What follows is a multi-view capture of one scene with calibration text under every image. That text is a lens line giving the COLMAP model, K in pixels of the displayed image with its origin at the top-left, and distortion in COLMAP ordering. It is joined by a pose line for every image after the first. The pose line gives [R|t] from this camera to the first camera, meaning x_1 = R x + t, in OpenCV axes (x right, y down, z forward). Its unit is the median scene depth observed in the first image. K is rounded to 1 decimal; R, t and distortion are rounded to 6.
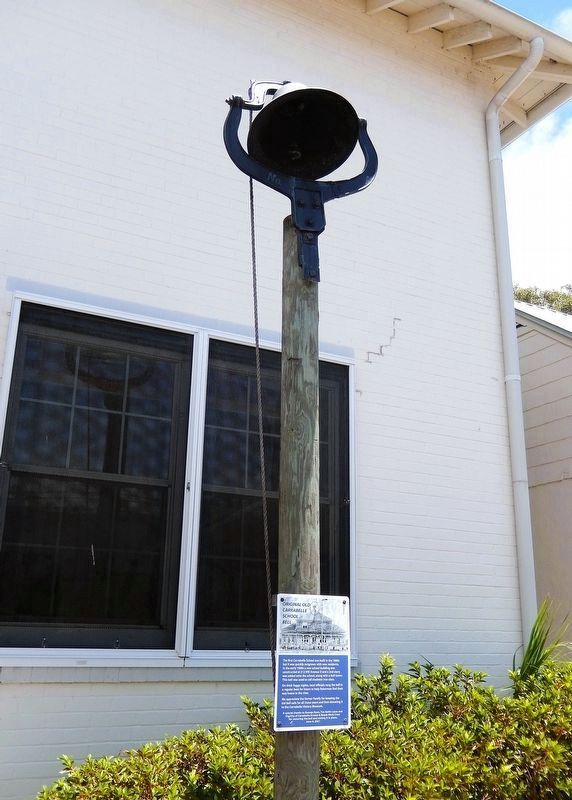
lens RADIAL K [[760.9, 0, 286.0], [0, 760.9, 400.0], [0, 0, 1]] dist [-0.000353, -0.204386]
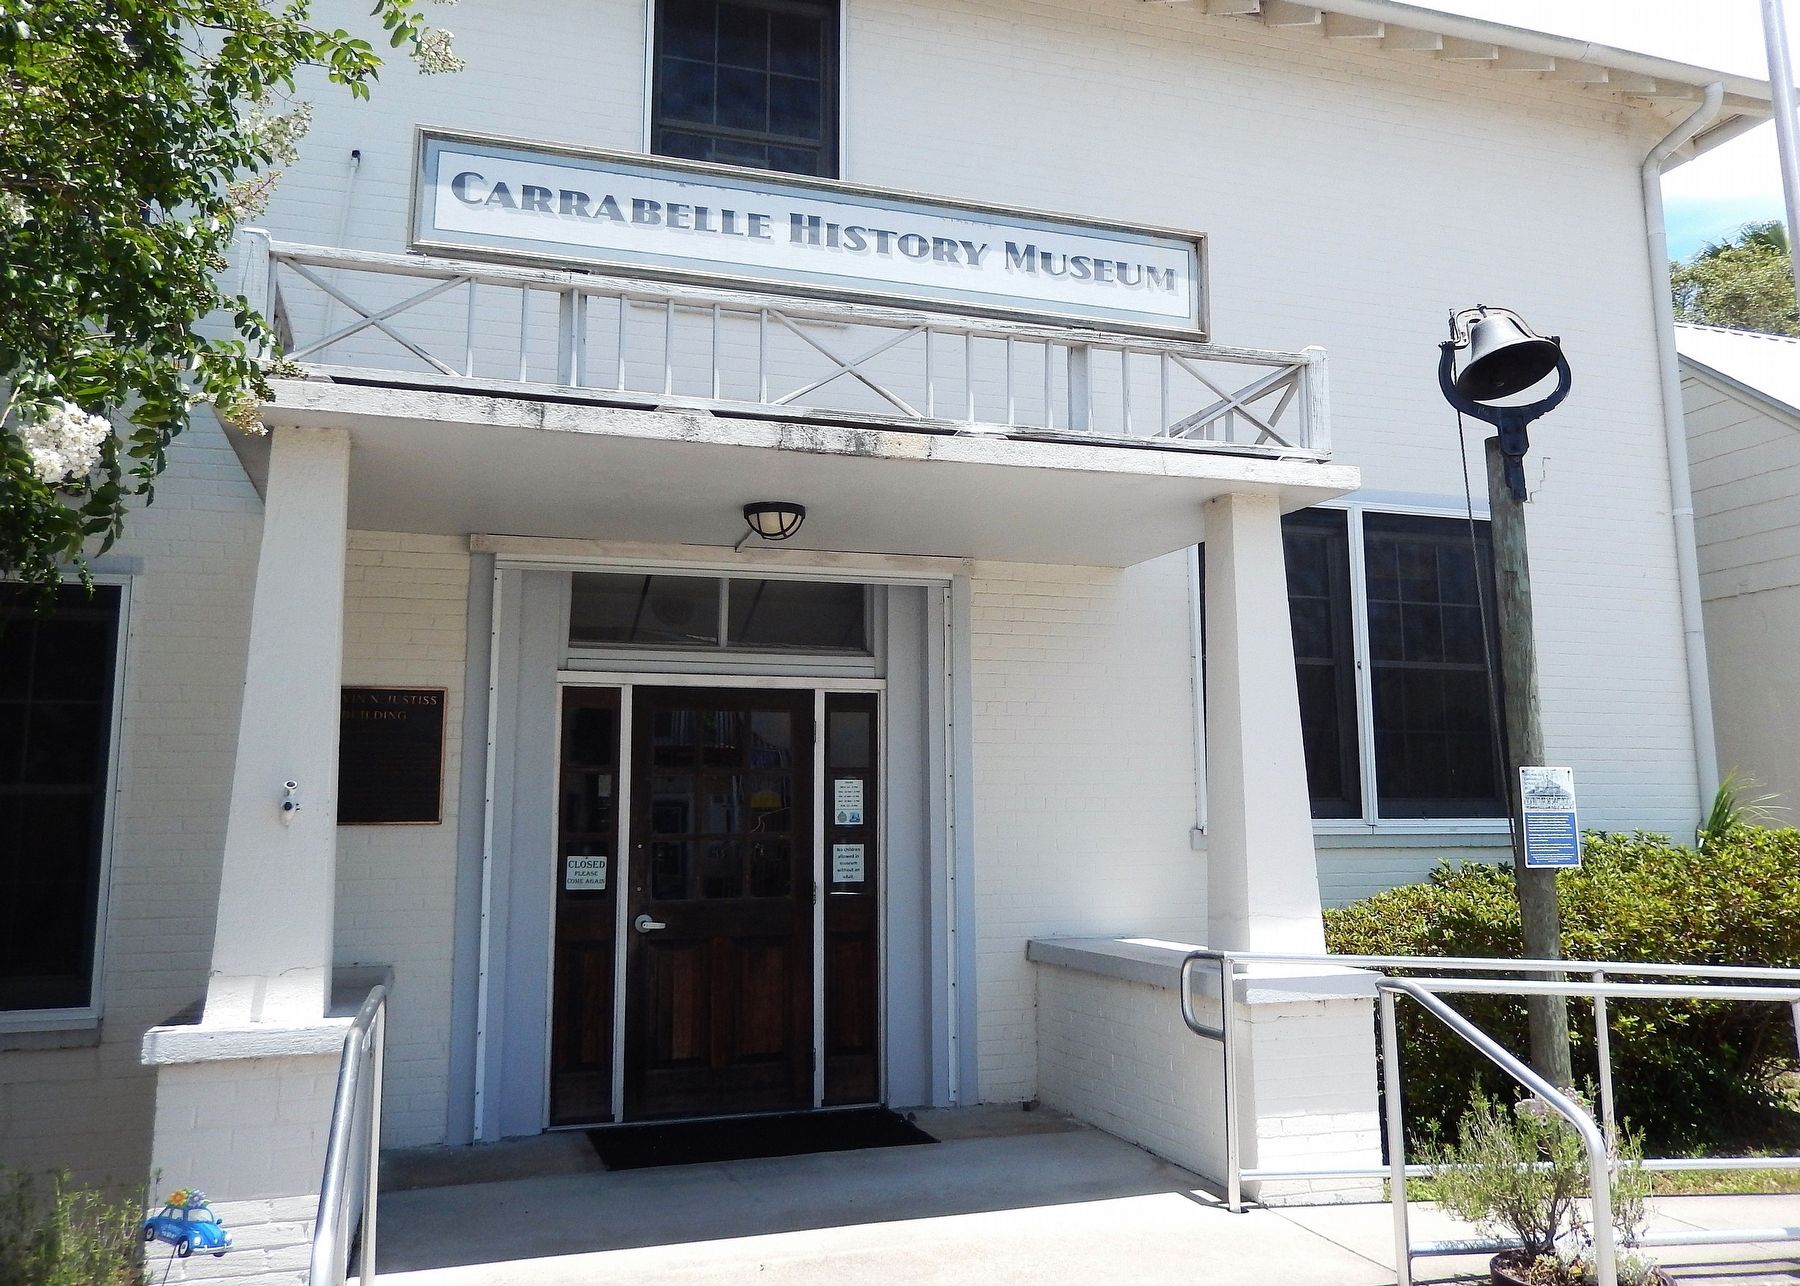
lens RADIAL K [[1439.0, 0, 902.4], [0, 1439.0, 581.2], [0, 0, 1]] dist [-0.026333, -0.006439]
pose [[0.983730, -0.048435, -0.173002, -0.599773], [0.070166, 0.990073, 0.121791, -0.422550], [0.165386, -0.131948, 0.977362, -1.493032]]
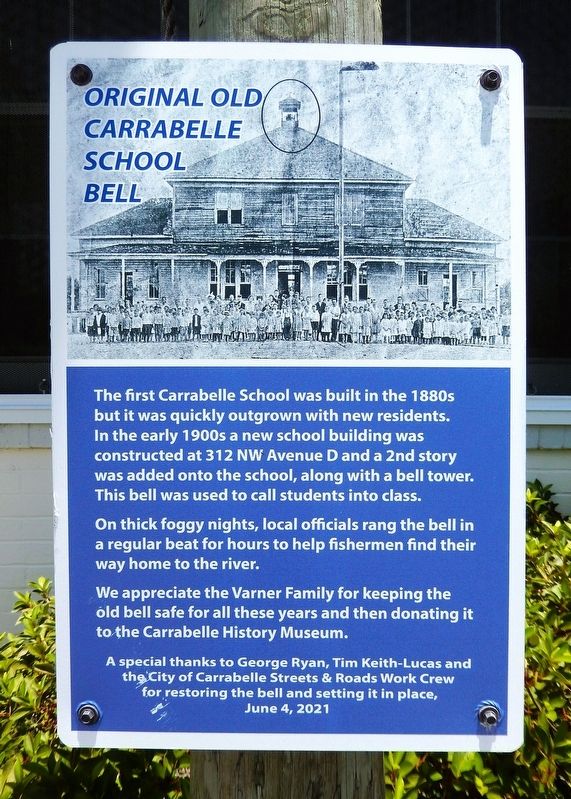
lens RADIAL K [[638.8, 0, 285.5], [0, 638.8, 399.5], [0, 0, 1]] dist [-0.026333, -0.006439]
pose [[0.884096, -0.011258, -0.467170, 0.105426], [0.152981, 0.951595, 0.266577, 0.298384], [0.441556, -0.307148, 0.843024, 0.856268]]
